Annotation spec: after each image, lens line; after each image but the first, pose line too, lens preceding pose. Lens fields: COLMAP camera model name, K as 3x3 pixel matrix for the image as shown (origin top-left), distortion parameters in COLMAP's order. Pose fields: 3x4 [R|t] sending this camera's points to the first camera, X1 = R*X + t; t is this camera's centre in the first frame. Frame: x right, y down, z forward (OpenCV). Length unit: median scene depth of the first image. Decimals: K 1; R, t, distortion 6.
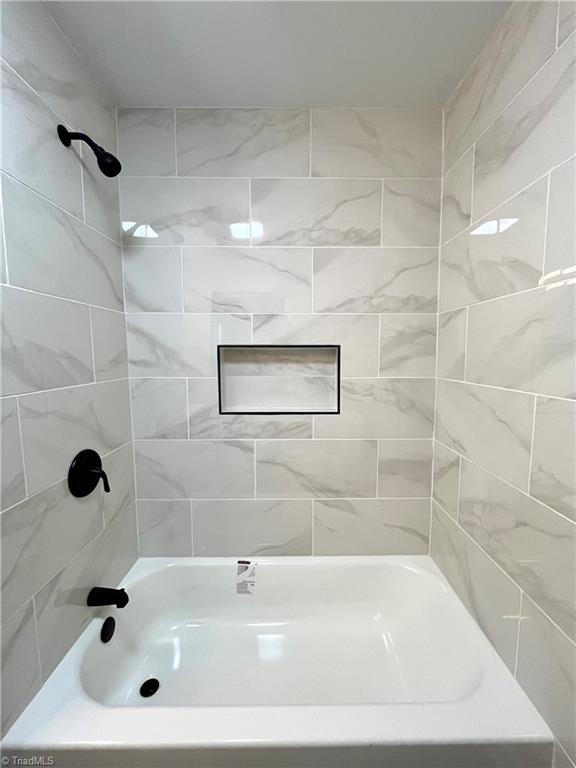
lens RADIAL K [[311.4, 0, 288.0], [0, 311.4, 384.0], [0, 0, 1]] dist [-0.003100, -0.000073]
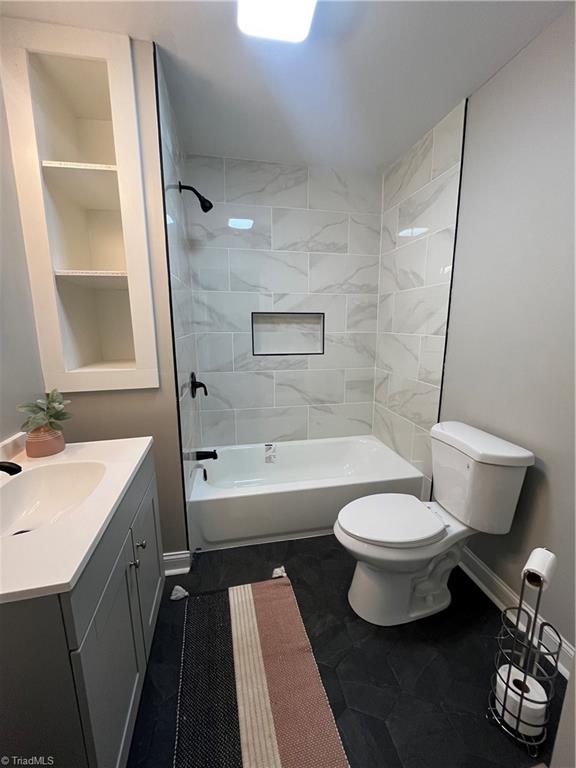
lens RADIAL K [[311.4, 0, 288.0], [0, 311.4, 384.0], [0, 0, 1]] dist [-0.003100, -0.000073]
pose [[0.981022, -0.034842, 0.190739, -0.360368], [0.016754, 0.995275, 0.095637, 0.093676], [-0.193170, -0.090627, 0.976971, -0.641659]]
